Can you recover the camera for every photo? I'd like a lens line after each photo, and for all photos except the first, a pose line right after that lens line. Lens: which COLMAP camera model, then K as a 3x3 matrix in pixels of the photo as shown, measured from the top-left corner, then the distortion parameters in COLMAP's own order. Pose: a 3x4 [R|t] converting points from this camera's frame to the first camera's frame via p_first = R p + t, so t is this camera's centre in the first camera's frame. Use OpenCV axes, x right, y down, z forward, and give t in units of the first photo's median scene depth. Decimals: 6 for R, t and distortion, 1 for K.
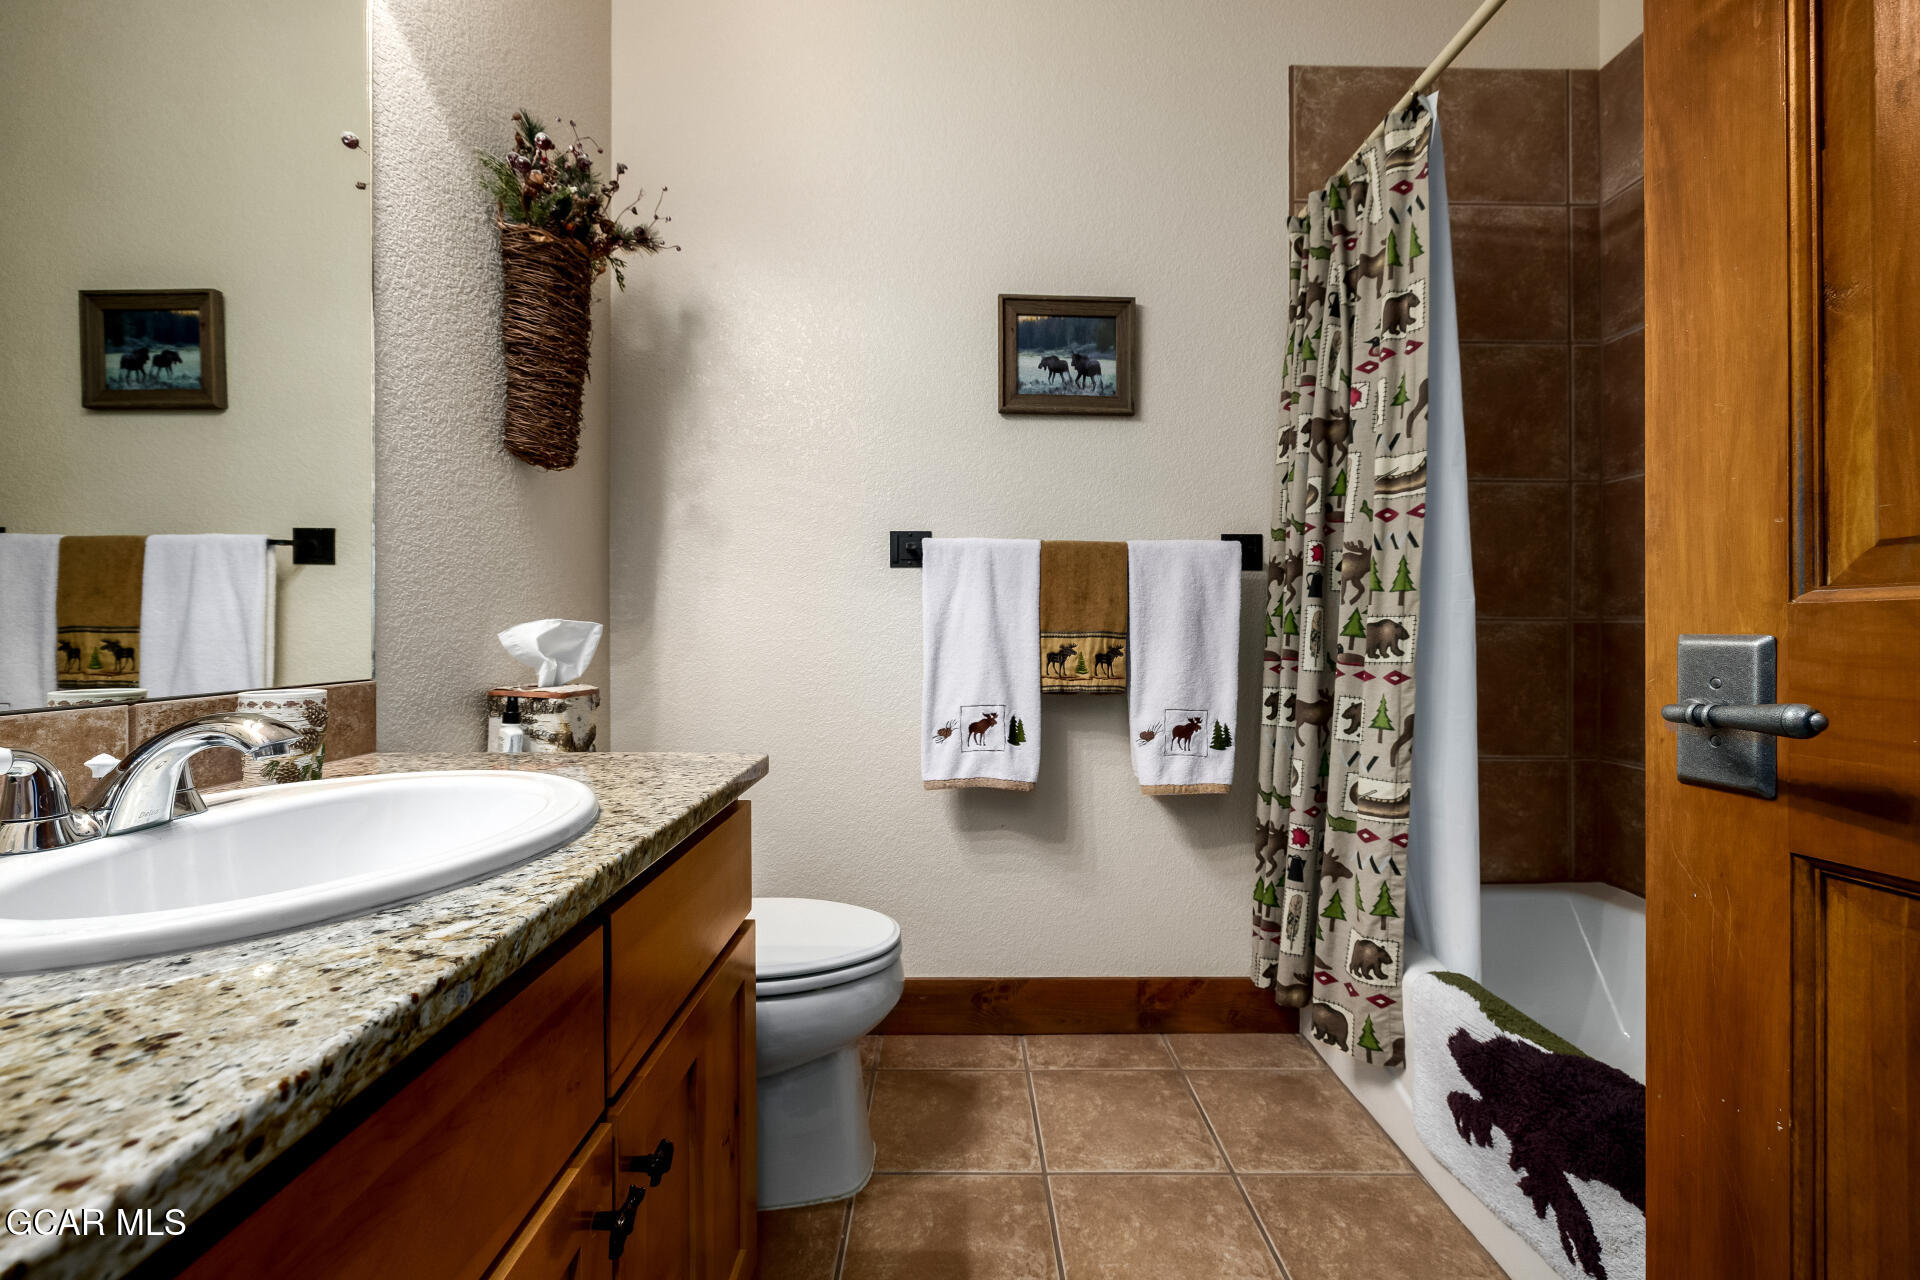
lens RADIAL K [[811.2, 0, 958.3], [0, 811.2, 641.2], [0, 0, 1]] dist [0.001836, -0.000021]
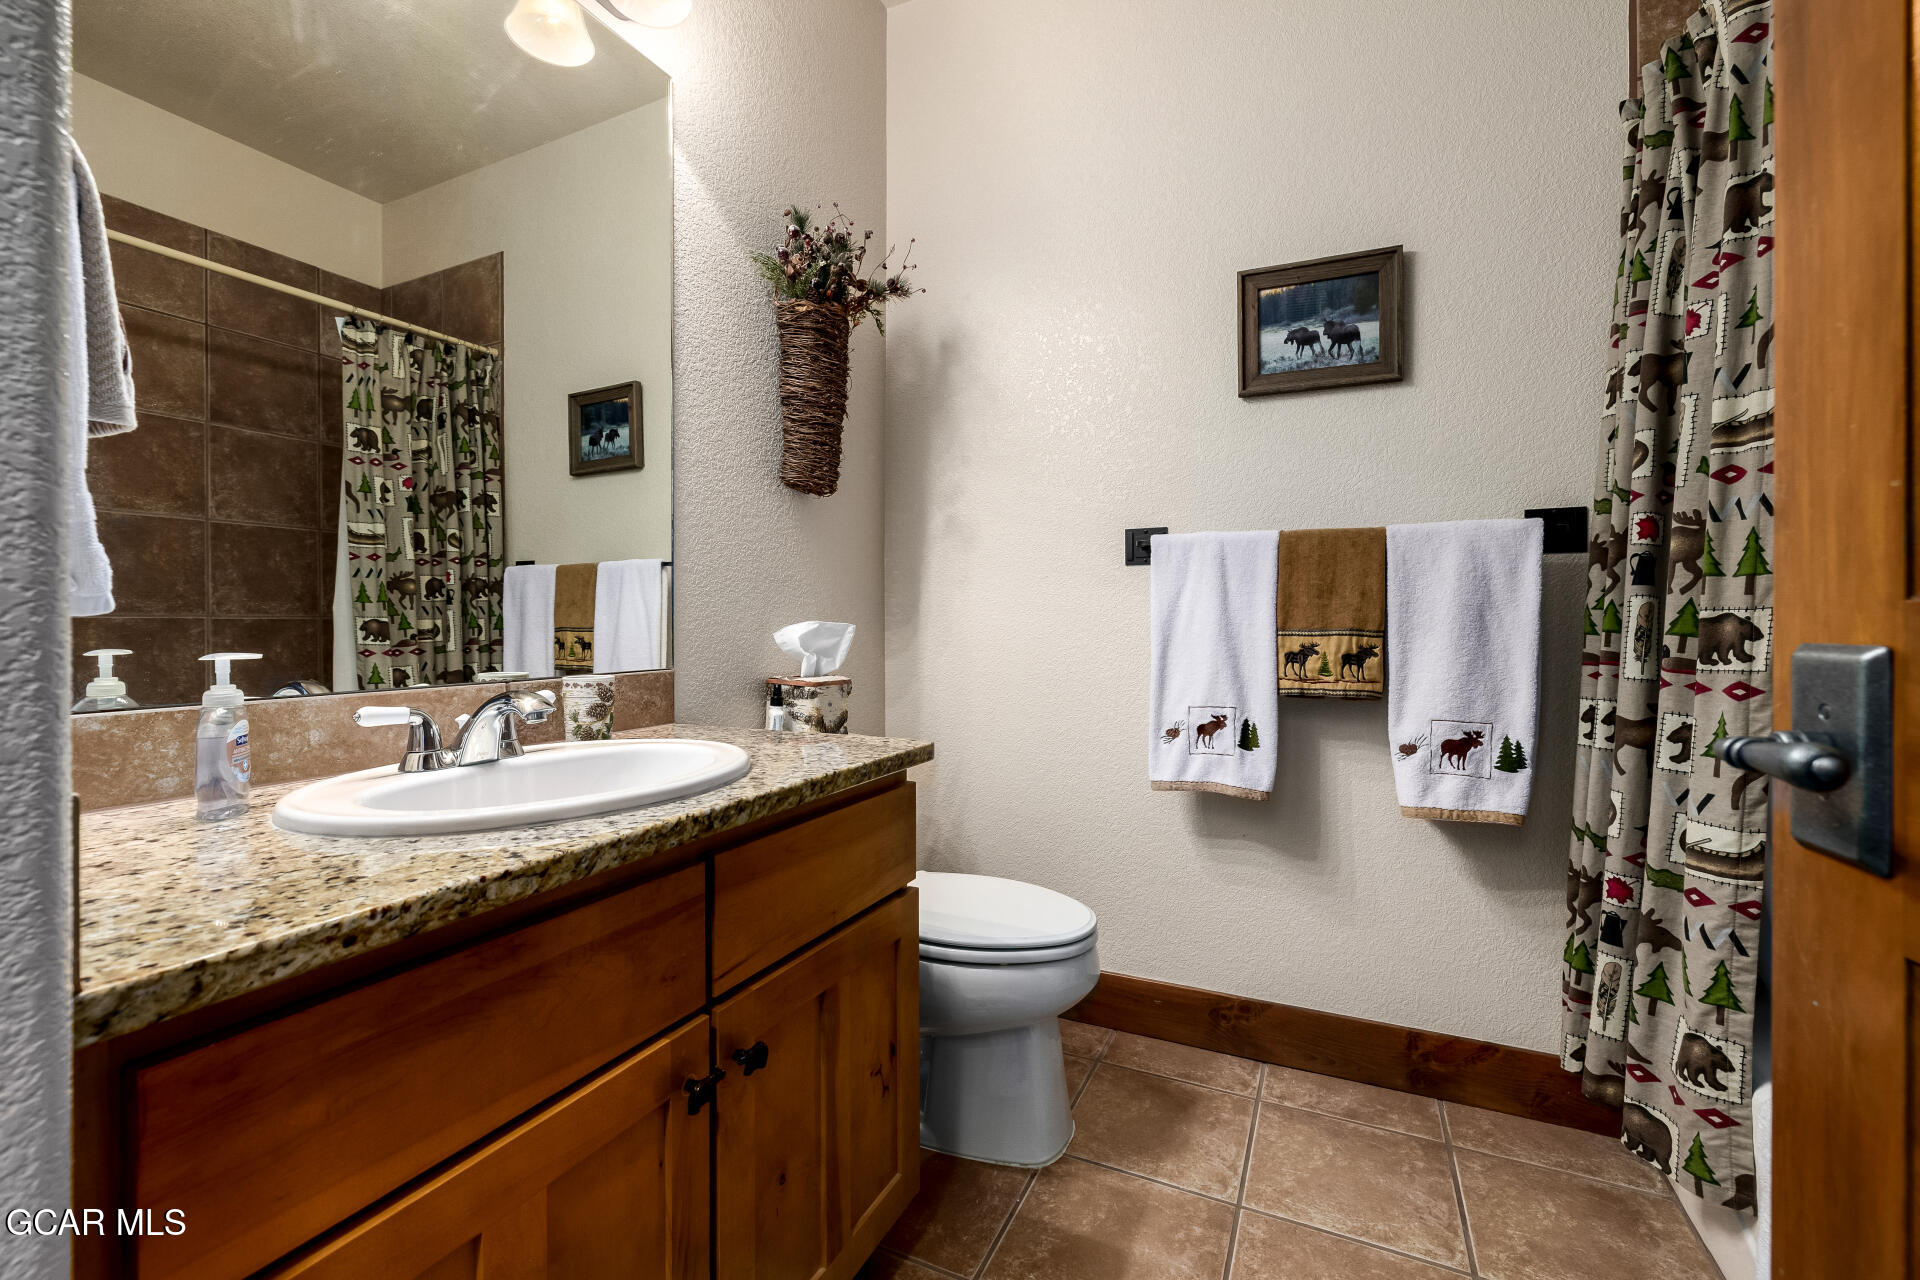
lens RADIAL K [[811.2, 0, 941.4], [0, 811.2, 634.9], [0, 0, 1]] dist [0.001836, -0.000021]
pose [[0.896506, 0.000439, -0.443032, 0.189301], [-0.000730, 1.000000, -0.000486, -0.005502], [0.443031, 0.000759, 0.896506, 0.001183]]
